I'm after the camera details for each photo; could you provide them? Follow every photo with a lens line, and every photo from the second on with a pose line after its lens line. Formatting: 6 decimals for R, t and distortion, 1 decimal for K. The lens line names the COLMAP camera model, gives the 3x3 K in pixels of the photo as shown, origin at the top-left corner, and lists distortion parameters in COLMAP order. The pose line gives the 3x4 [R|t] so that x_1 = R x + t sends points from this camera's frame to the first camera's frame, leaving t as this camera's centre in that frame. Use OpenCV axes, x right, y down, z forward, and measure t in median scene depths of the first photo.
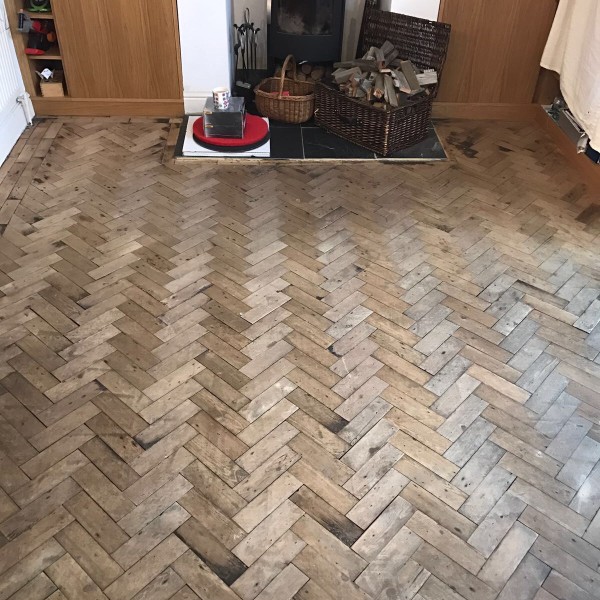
lens RADIAL K [[643.1, 0, 310.2], [0, 643.1, 299.7], [0, 0, 1]] dist [-0.003517, -0.000068]
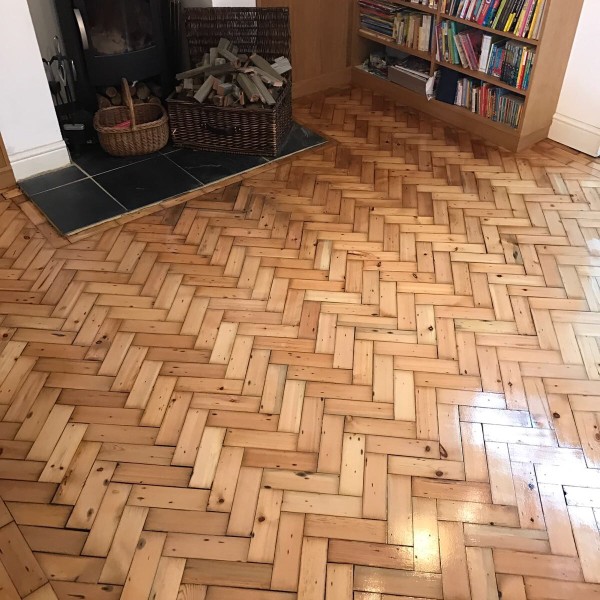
lens RADIAL K [[643.1, 0, 310.2], [0, 643.1, 299.7], [0, 0, 1]] dist [-0.003517, -0.000068]
pose [[0.804582, -0.395428, 0.443039, -0.340665], [0.379634, 0.916197, 0.128304, -0.129502], [-0.456646, 0.064961, 0.887274, 0.146192]]
